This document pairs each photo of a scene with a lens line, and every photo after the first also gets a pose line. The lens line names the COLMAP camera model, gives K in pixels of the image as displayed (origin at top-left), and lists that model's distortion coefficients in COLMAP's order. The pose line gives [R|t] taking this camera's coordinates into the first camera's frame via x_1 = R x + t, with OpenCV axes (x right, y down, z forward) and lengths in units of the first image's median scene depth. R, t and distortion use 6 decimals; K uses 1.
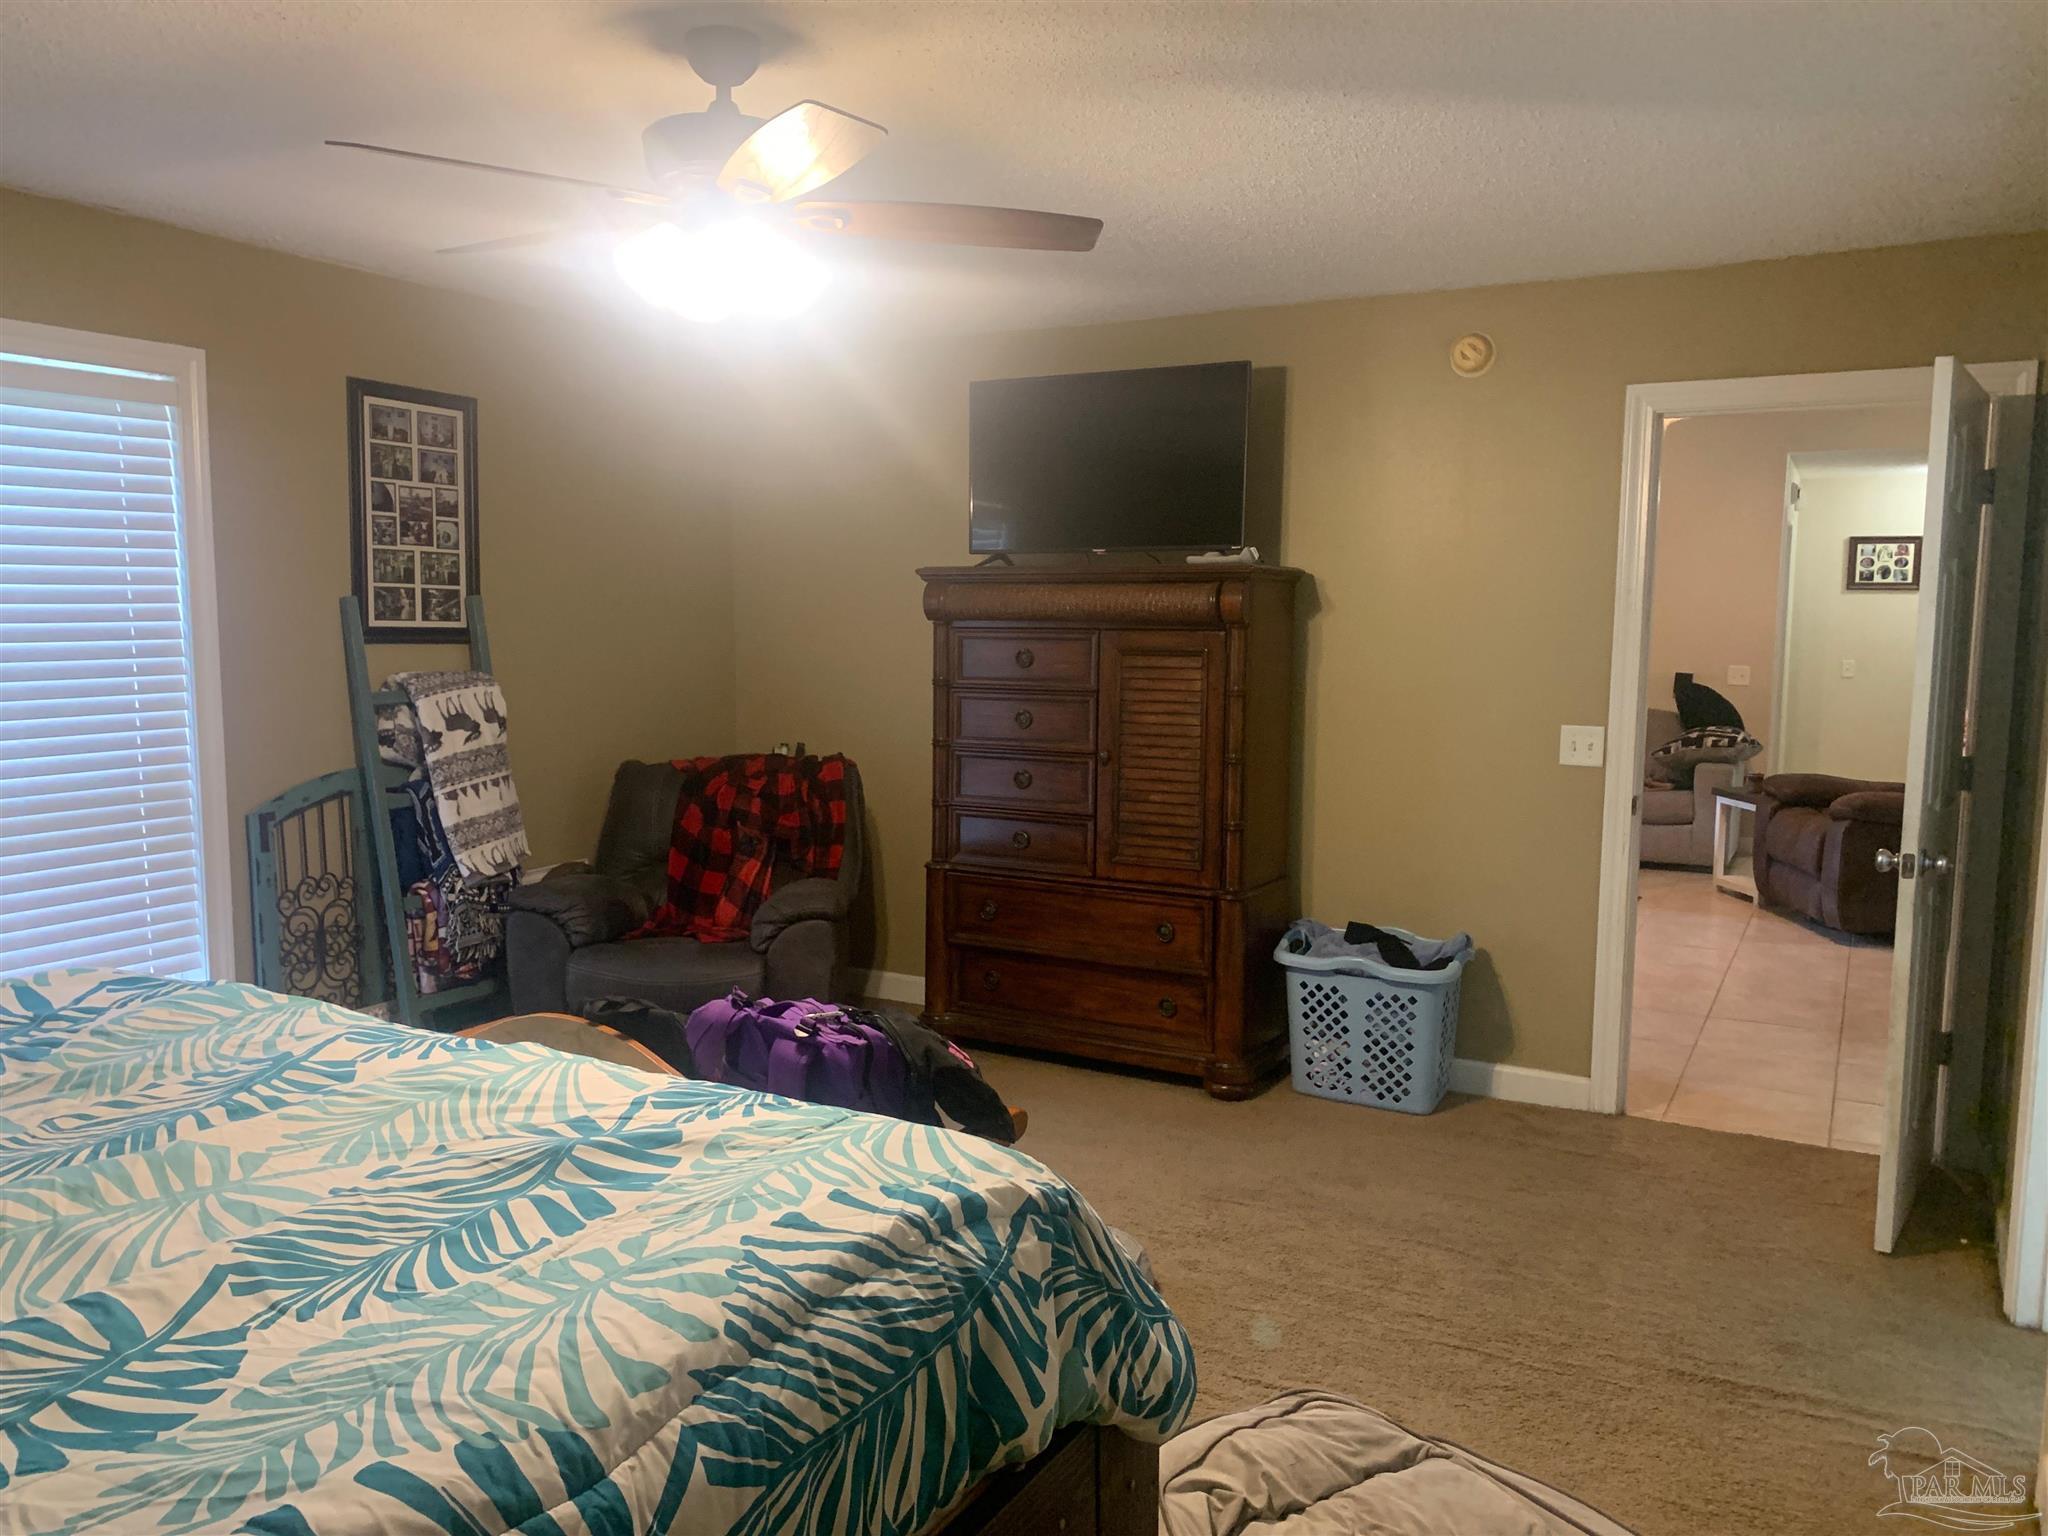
lens RADIAL K [[1549.3, 0, 1036.7], [0, 1549.3, 756.0], [0, 0, 1]] dist [0.032647, -0.031758]
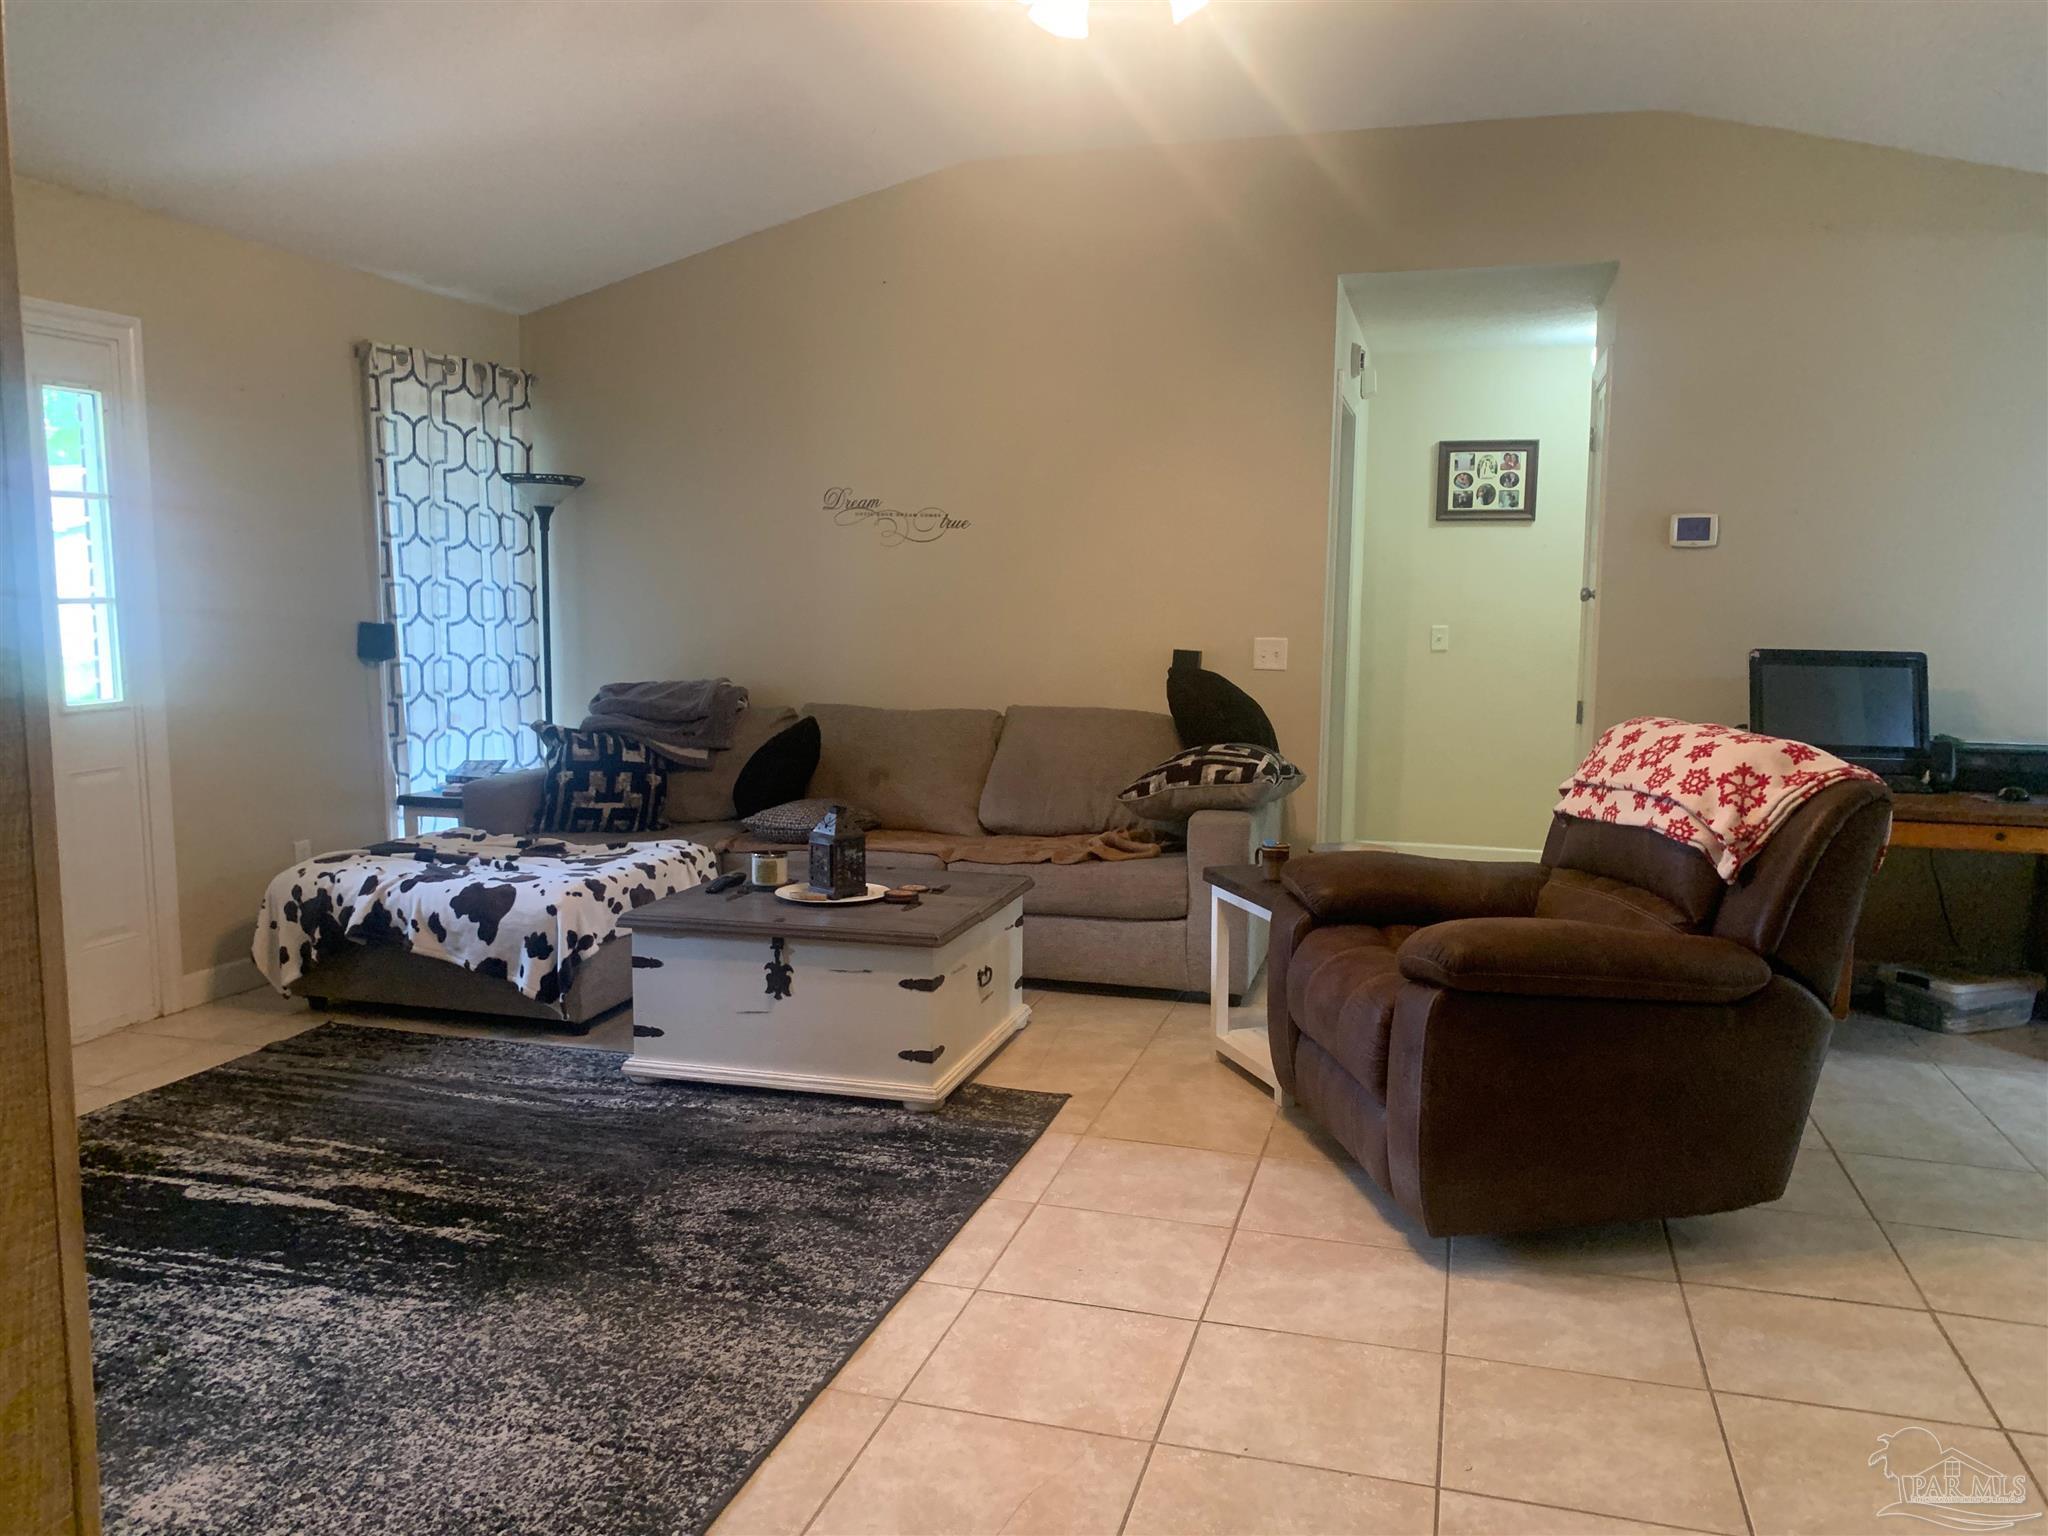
lens RADIAL K [[1549.3, 0, 1004.3], [0, 1549.3, 772.2], [0, 0, 1]] dist [0.032647, -0.031758]
pose [[0.979228, -0.029159, 0.200653, 0.245051], [0.023939, 0.999310, 0.028396, -0.026871], [-0.201342, -0.023003, 0.979251, 0.465135]]
